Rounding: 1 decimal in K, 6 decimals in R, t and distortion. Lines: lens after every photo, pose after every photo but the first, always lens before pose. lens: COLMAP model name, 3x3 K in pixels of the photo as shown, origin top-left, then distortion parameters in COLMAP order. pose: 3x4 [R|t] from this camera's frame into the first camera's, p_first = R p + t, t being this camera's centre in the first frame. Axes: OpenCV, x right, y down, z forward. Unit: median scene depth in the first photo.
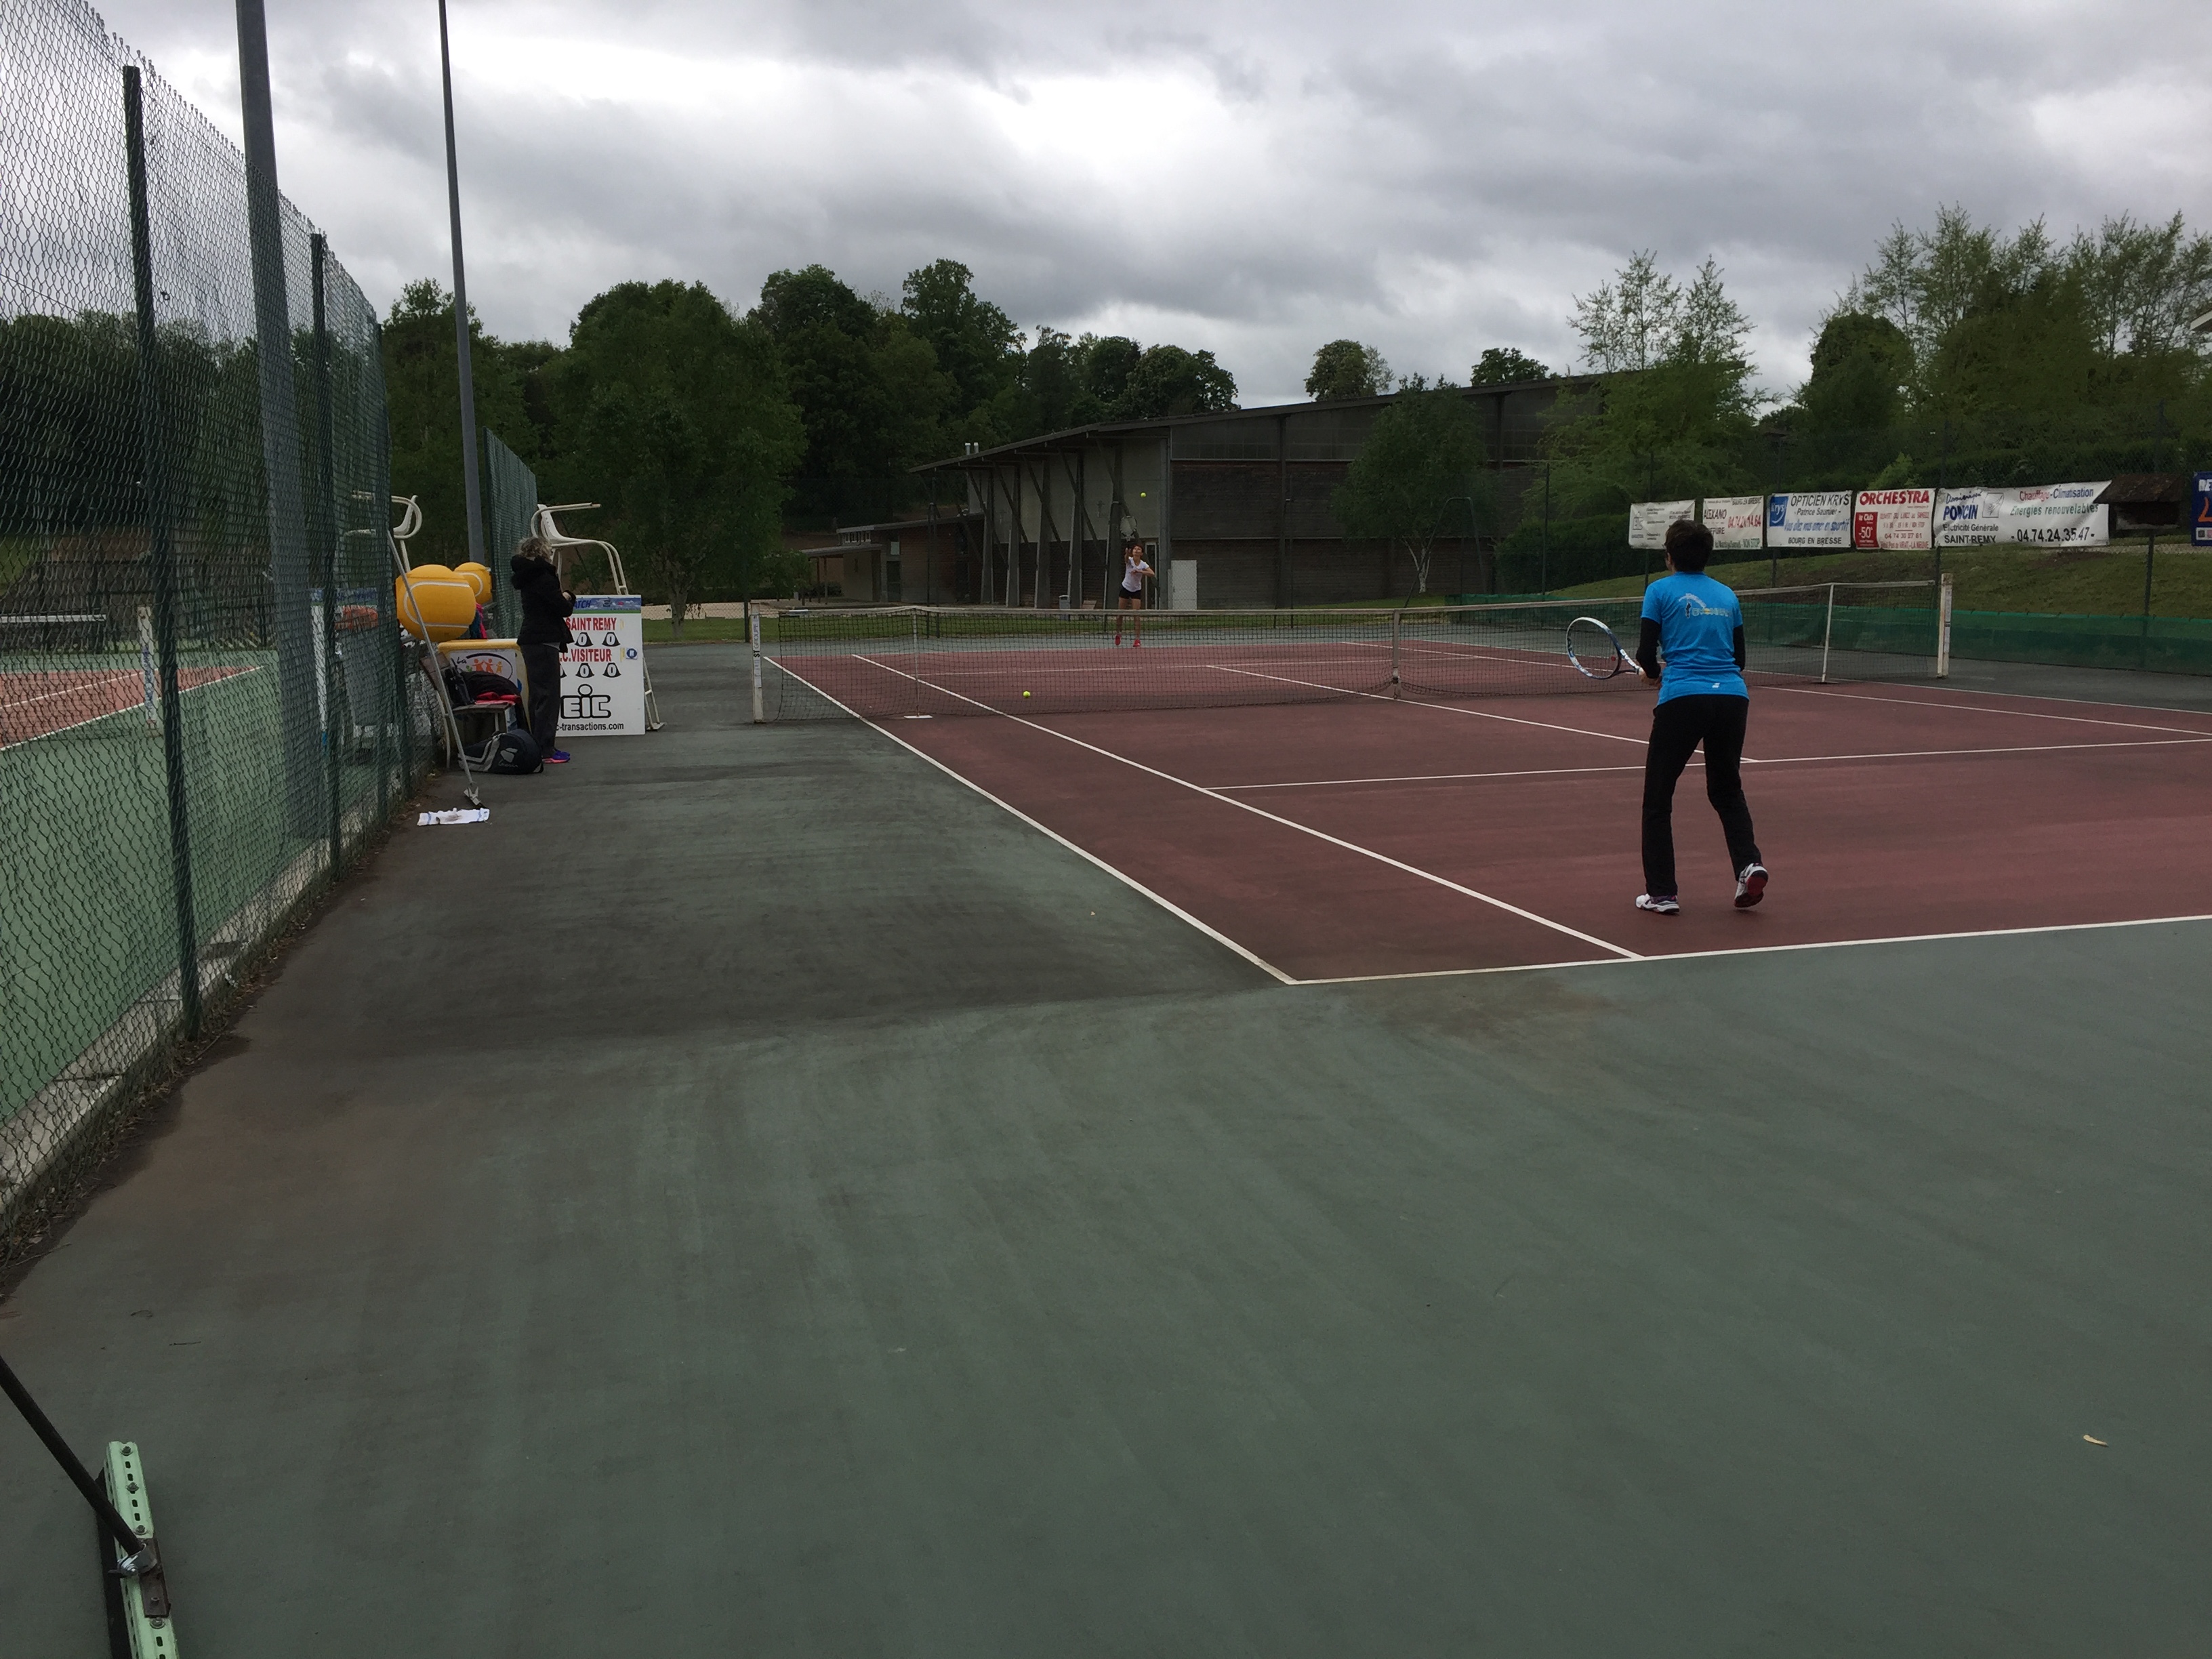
lens RADIAL K [[1846.2, 0, 1106.0], [0, 1846.2, 829.5], [0, 0, 1]] dist [0.253486, -0.001549]
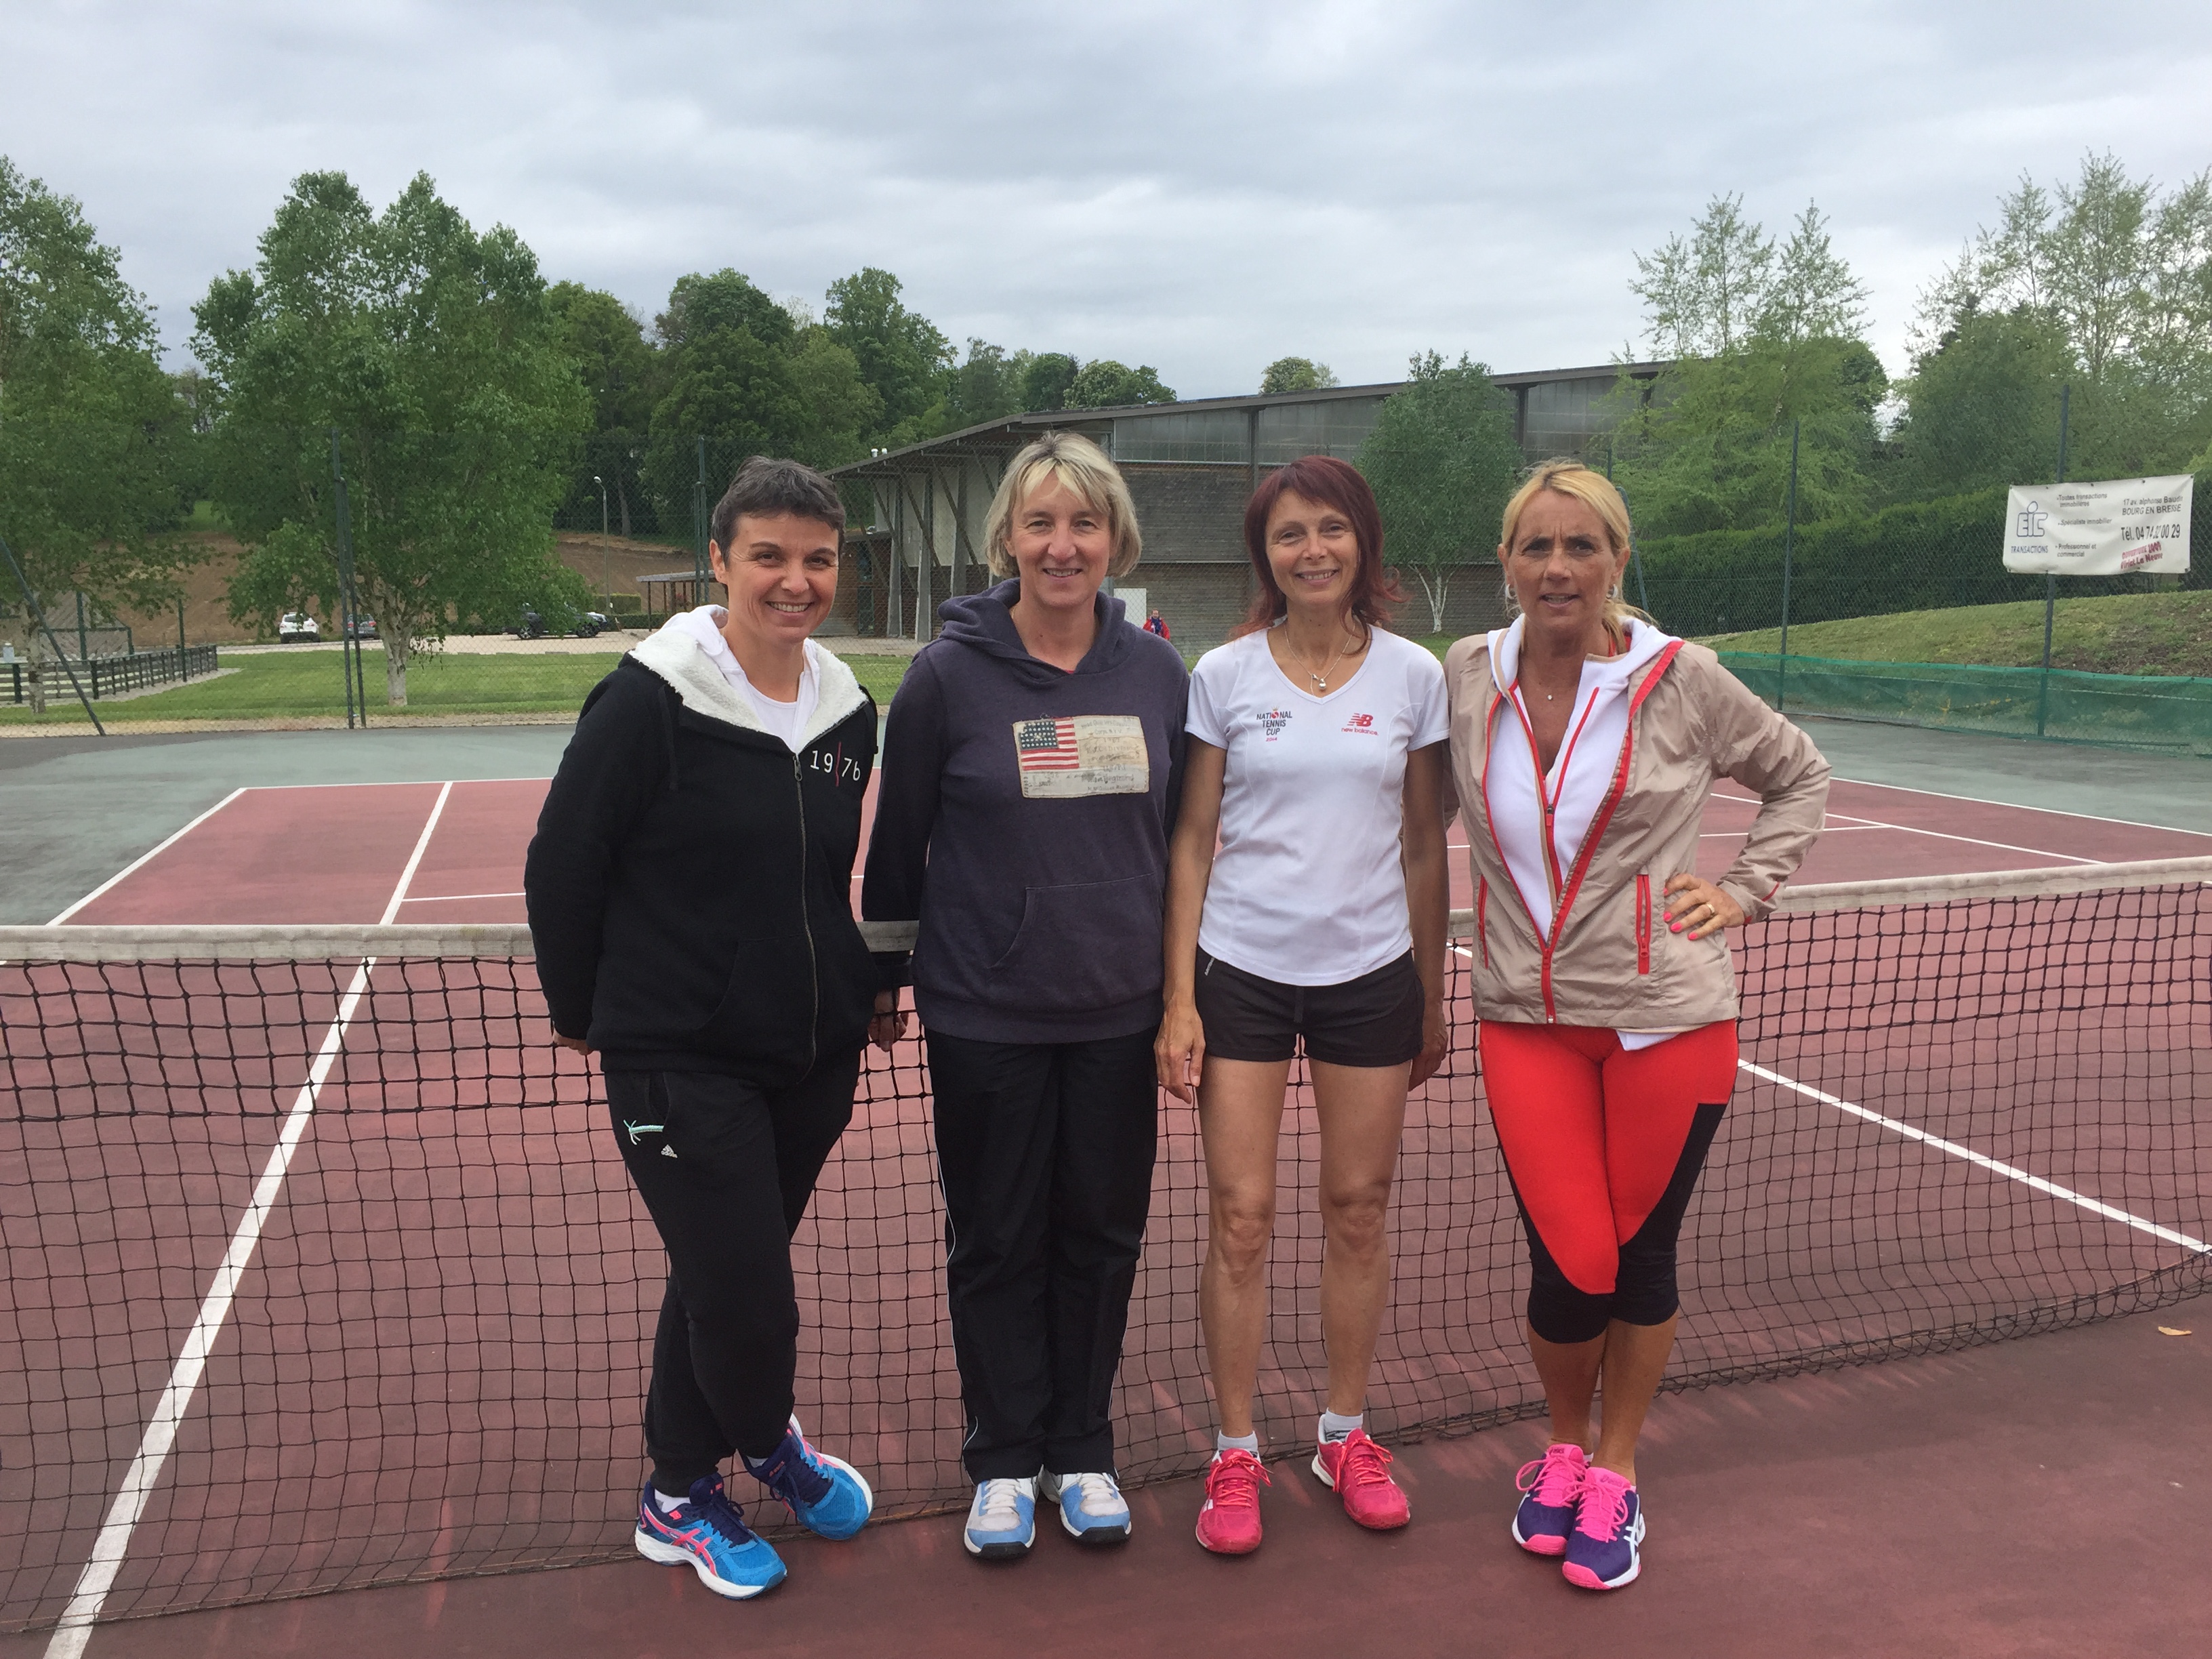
lens RADIAL K [[1846.2, 0, 1106.0], [0, 1846.2, 829.5], [0, 0, 1]] dist [0.253486, -0.001549]
pose [[0.999435, 0.003784, 0.033391, 0.004377], [-0.003309, 0.999893, -0.014242, -0.024760], [-0.033441, 0.014123, 0.999341, 0.168094]]
